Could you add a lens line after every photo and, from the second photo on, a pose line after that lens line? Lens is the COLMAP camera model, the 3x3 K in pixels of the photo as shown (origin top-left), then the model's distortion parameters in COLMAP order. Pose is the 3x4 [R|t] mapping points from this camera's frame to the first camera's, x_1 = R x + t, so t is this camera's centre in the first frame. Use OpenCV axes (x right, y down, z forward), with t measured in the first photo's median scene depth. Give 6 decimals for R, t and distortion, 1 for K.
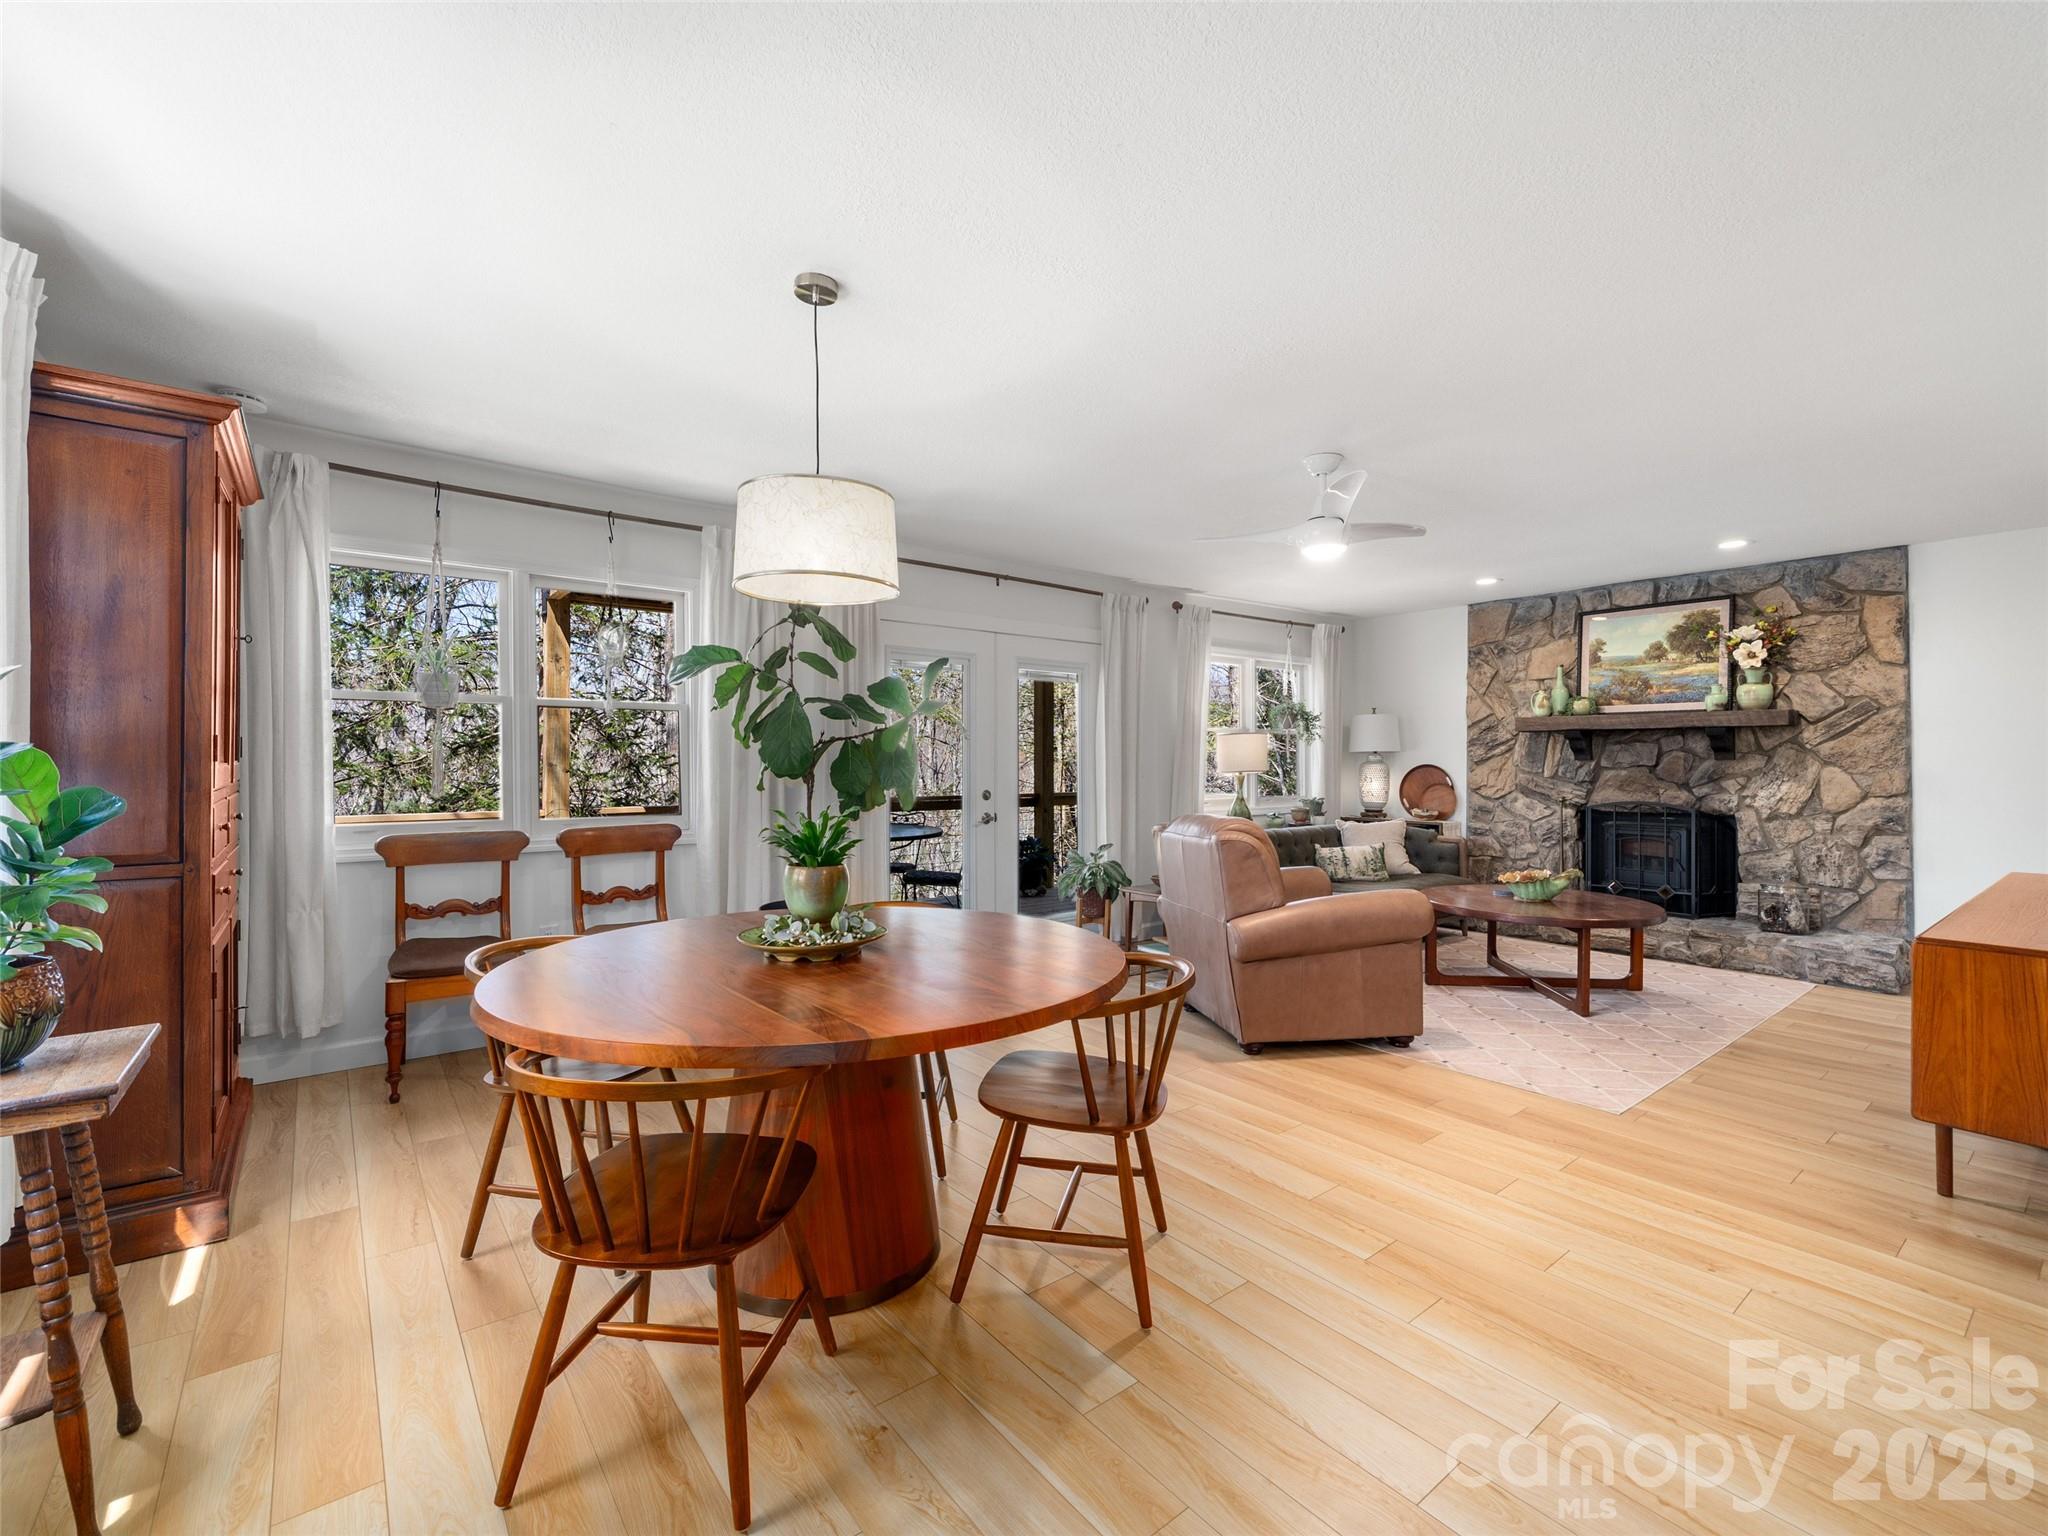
lens RADIAL K [[899.5, 0, 1021.8], [0, 899.5, 765.4], [0, 0, 1]] dist [-0.002636, -0.000752]
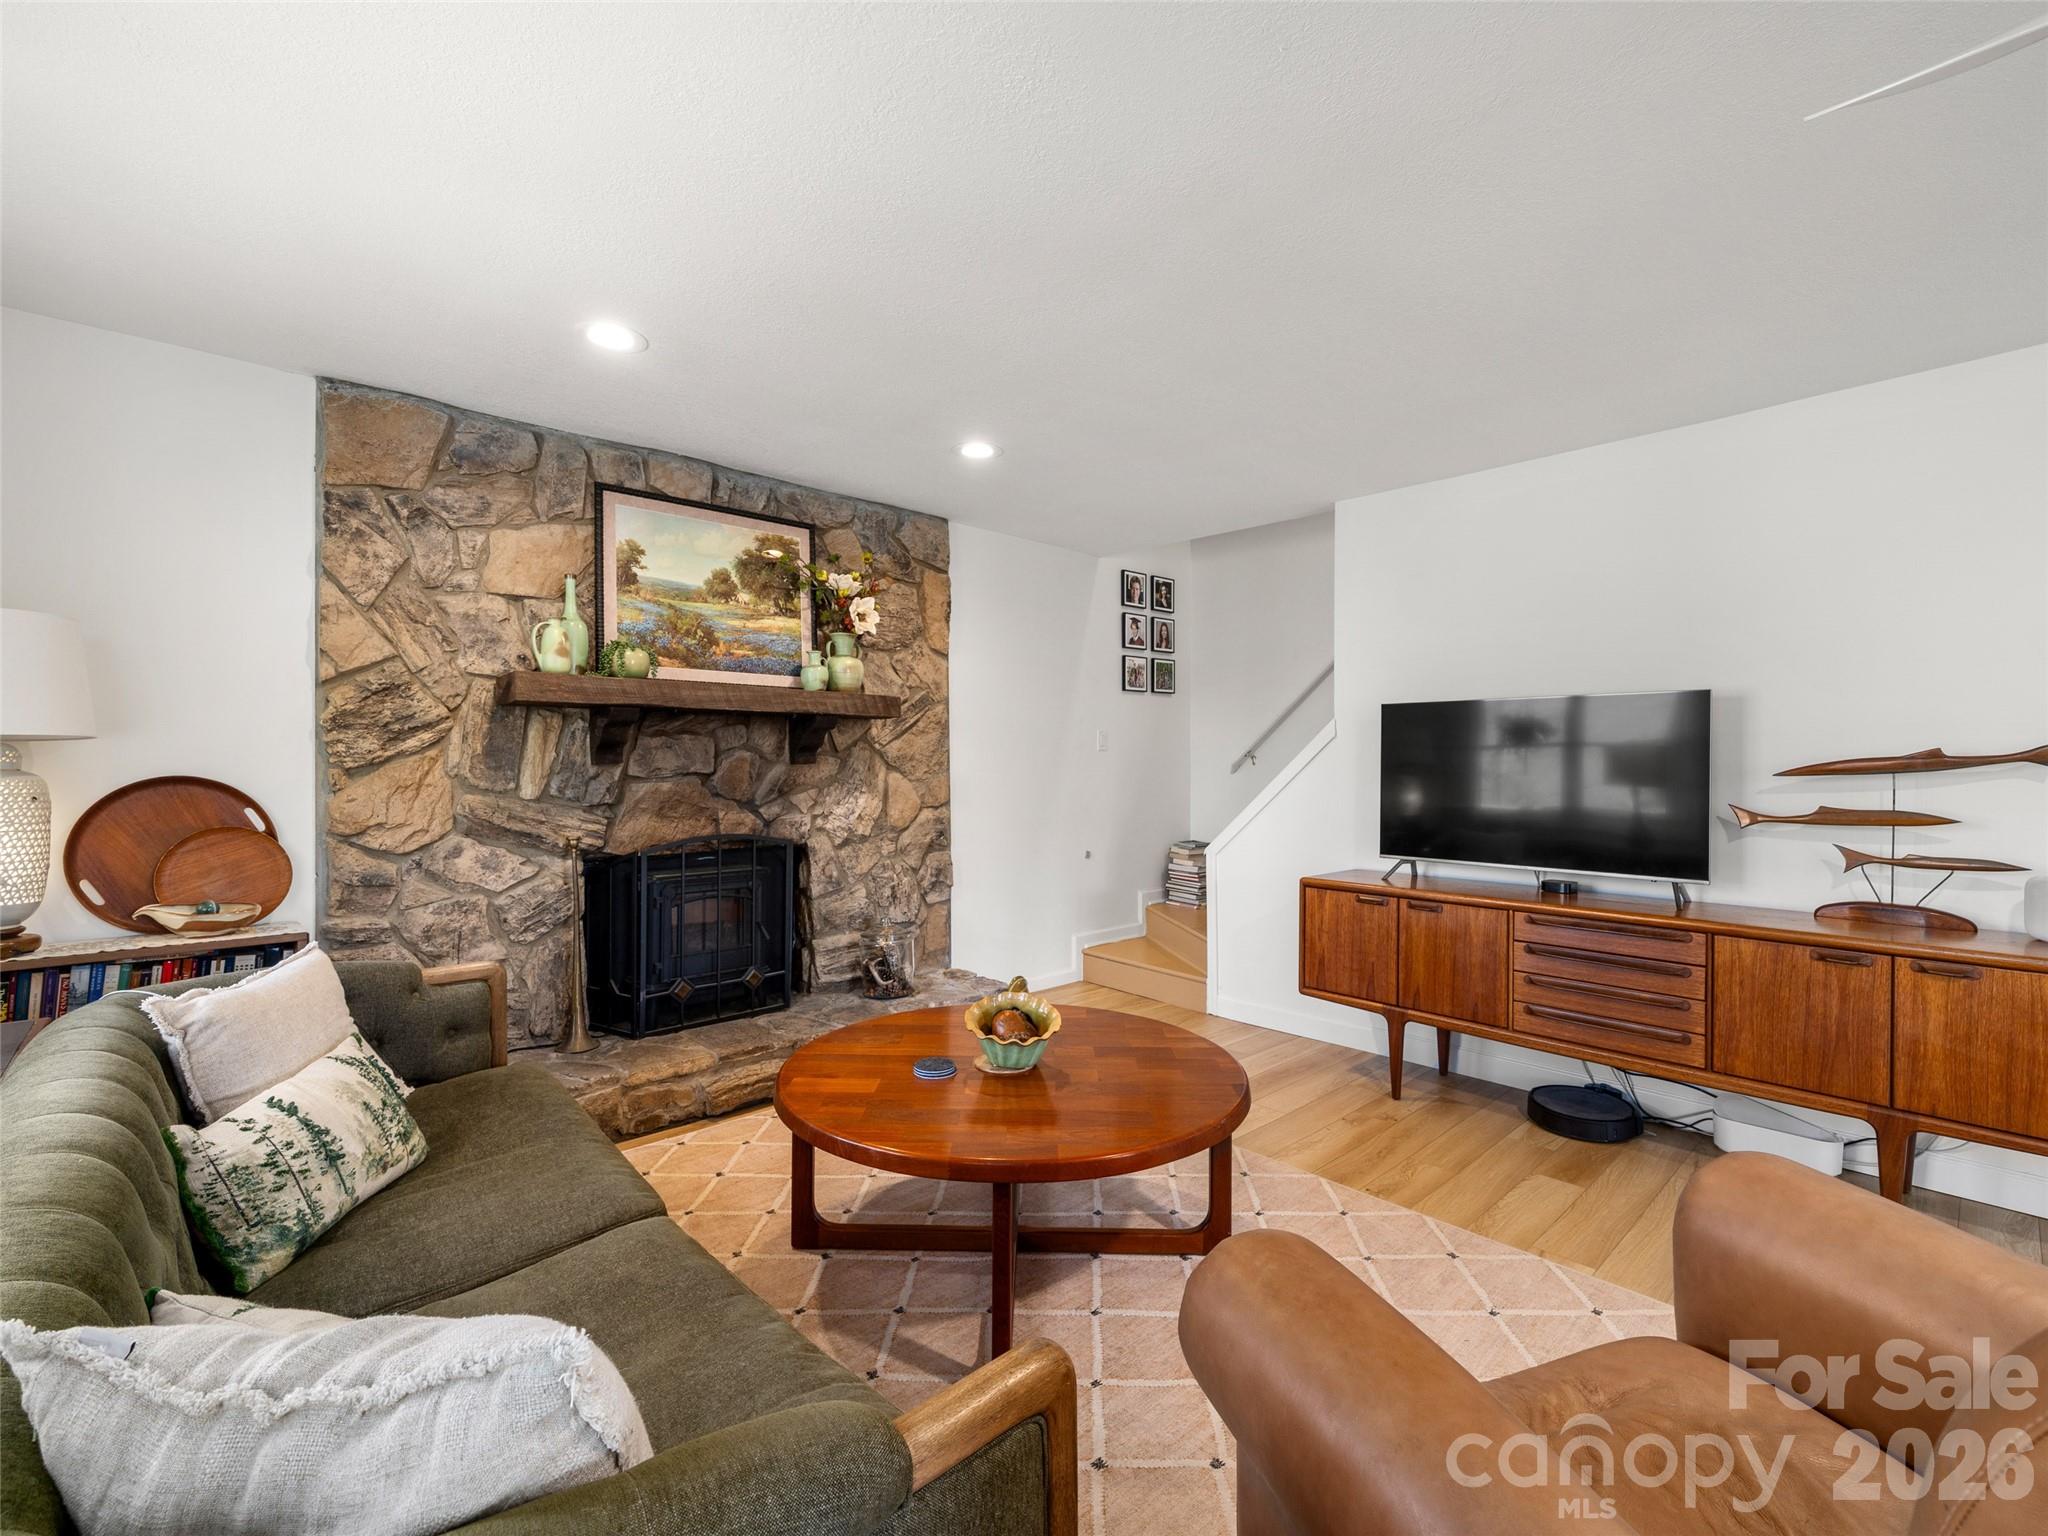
lens RADIAL K [[901.2, 0, 1024.0], [0, 901.2, 768.0], [0, 0, 1]] dist [-0.001951, -0.000164]
pose [[-0.083654, -0.004855, 0.996483, 0.086229], [0.005506, 0.999971, 0.005334, -0.005740], [-0.996480, 0.005933, -0.083624, 0.884544]]
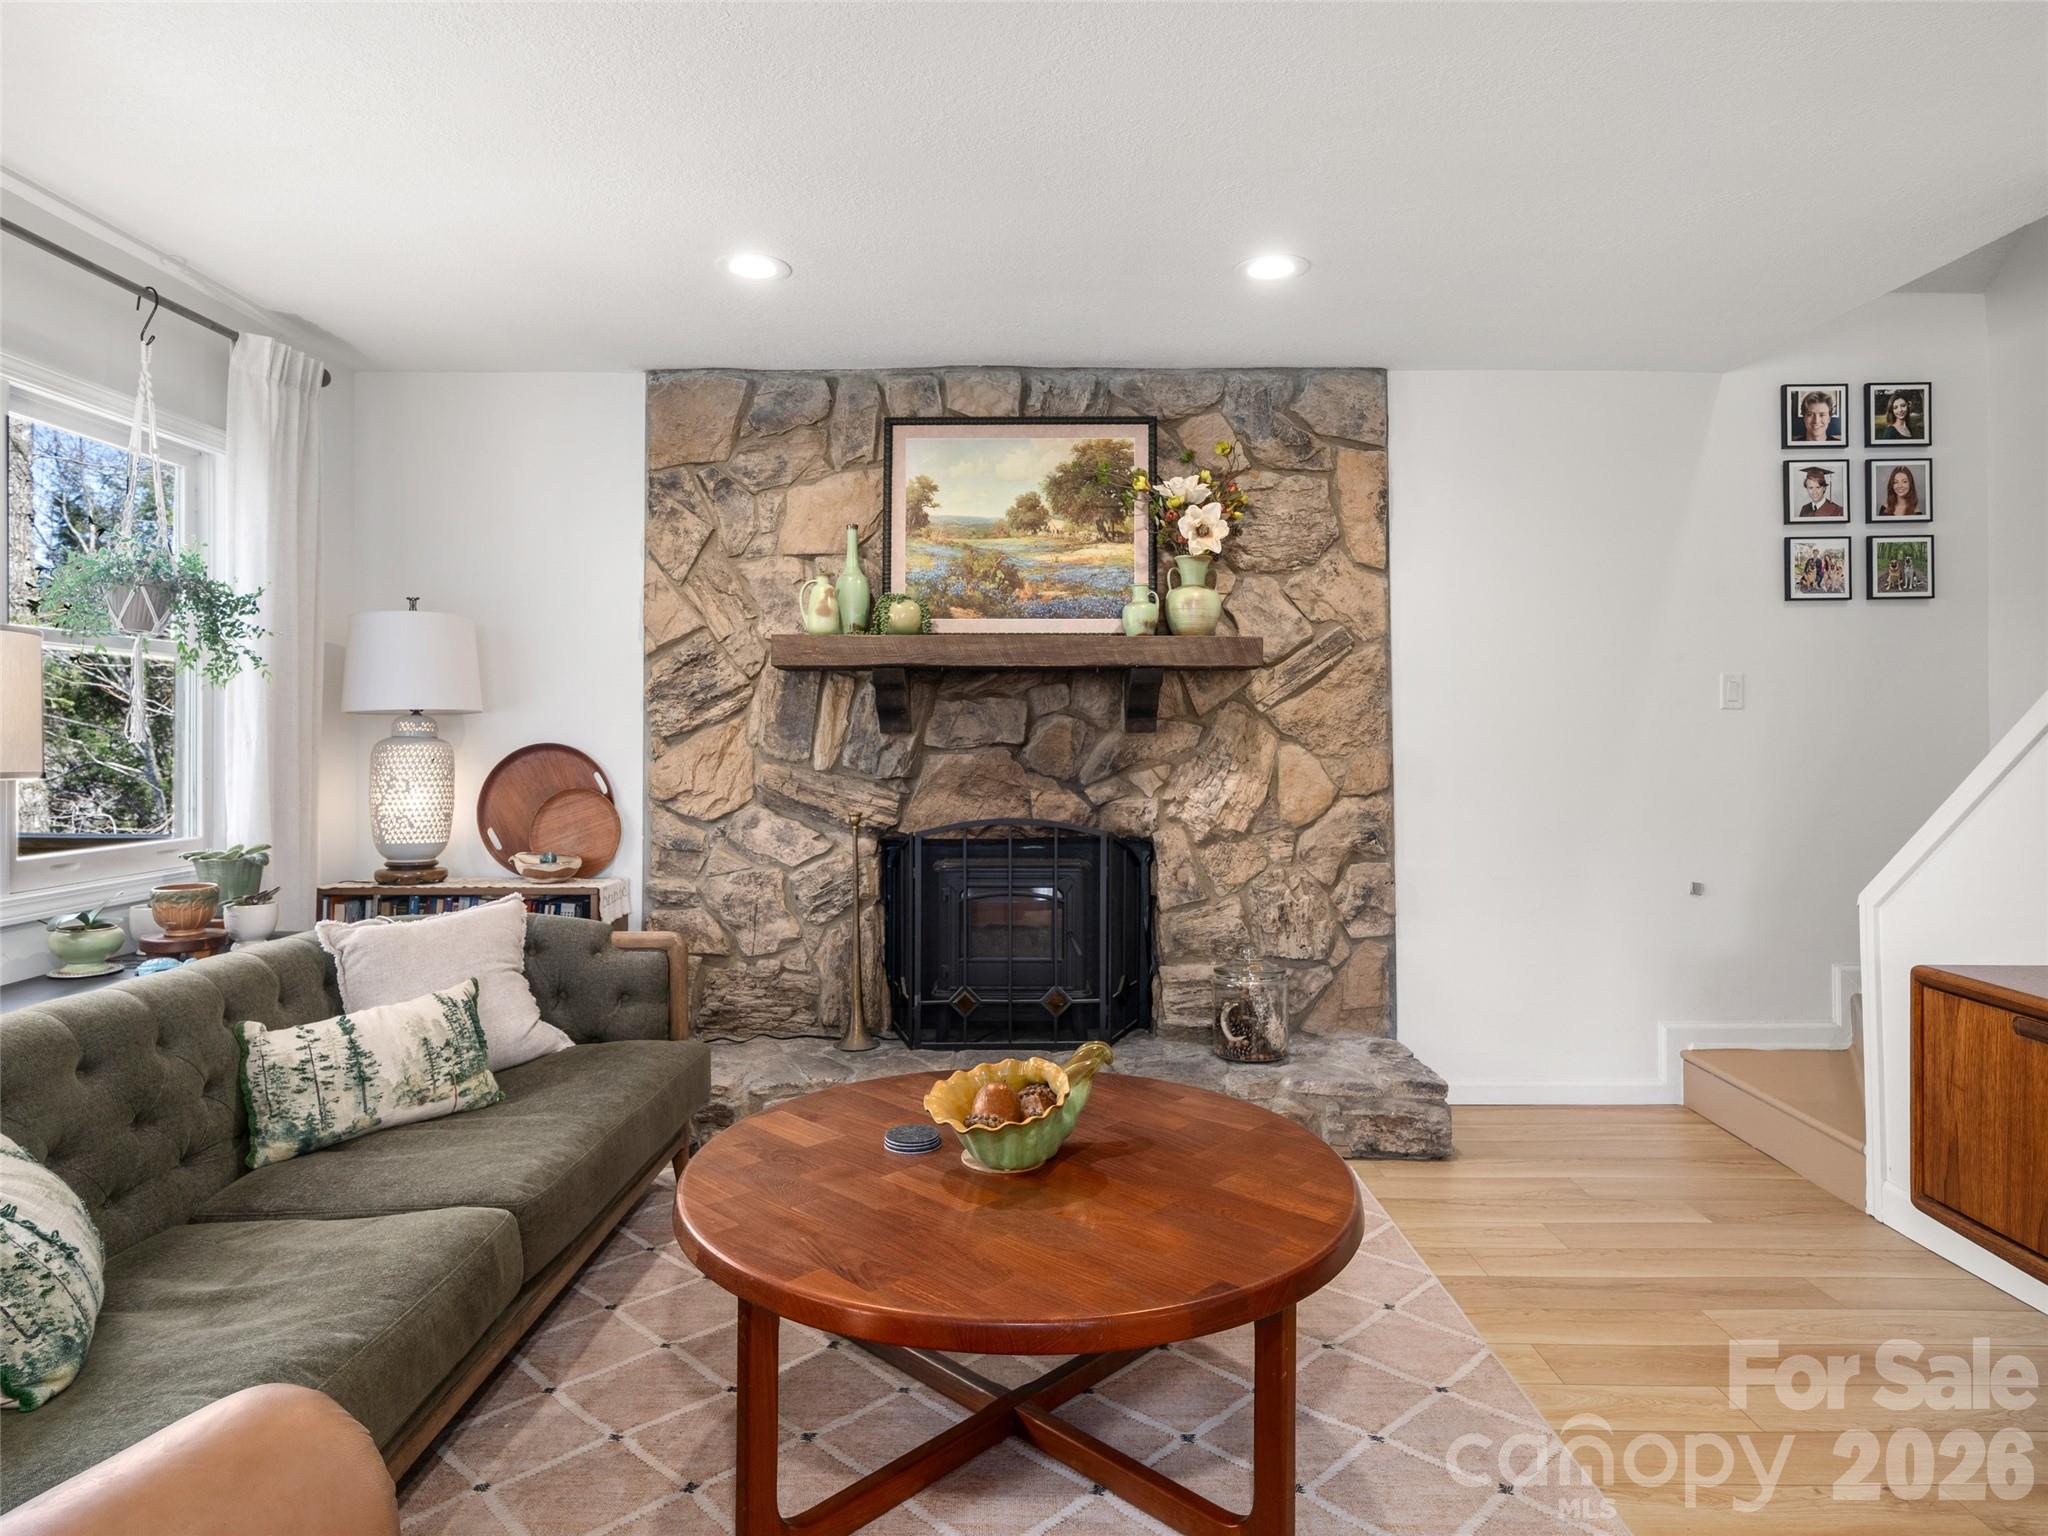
lens RADIAL K [[1190.9, 0, 1027.1], [0, 1190.9, 725.1], [0, 0, 1]] dist [0.002216, -0.000412]
pose [[0.613908, 0.005820, 0.789356, 0.196563], [0.005061, 0.999923, -0.011309, -0.002871], [-0.789362, 0.010937, 0.613831, 0.624672]]
